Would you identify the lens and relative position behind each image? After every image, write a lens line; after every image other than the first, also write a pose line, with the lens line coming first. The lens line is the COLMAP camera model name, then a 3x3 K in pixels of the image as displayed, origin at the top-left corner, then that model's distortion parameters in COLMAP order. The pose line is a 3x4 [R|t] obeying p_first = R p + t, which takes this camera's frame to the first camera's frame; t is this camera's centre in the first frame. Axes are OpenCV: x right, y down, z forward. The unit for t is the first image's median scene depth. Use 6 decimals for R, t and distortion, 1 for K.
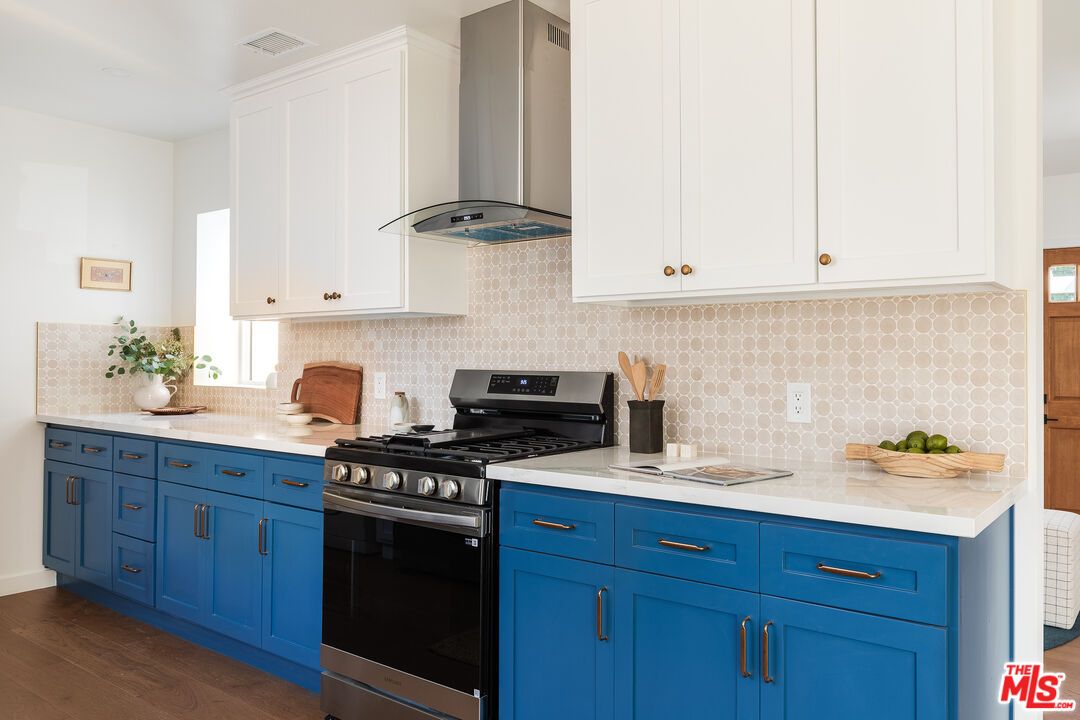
lens RADIAL K [[821.8, 0, 540.0], [0, 821.8, 360.0], [0, 0, 1]] dist [0.001295, -0.000216]
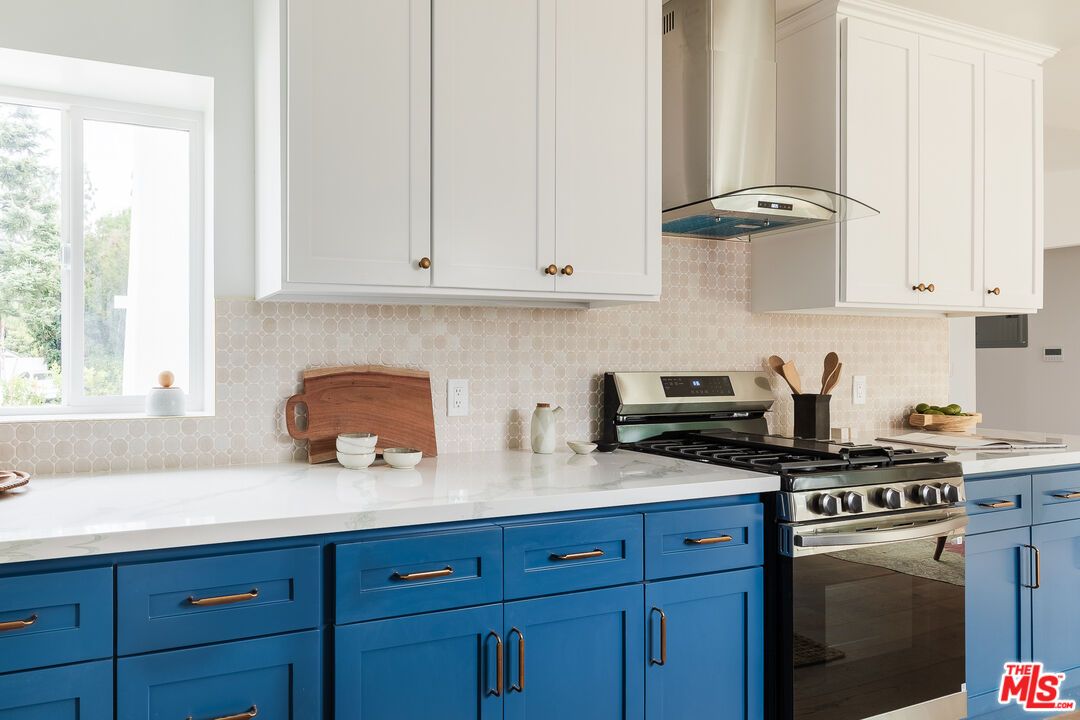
lens RADIAL K [[821.8, 0, 540.0], [0, 821.8, 360.0], [0, 0, 1]] dist [0.001295, -0.000216]
pose [[0.430873, -0.009208, 0.902365, -0.919433], [0.002346, 0.999956, 0.009084, -0.009563], [-0.902409, -0.001797, 0.430876, 0.701093]]
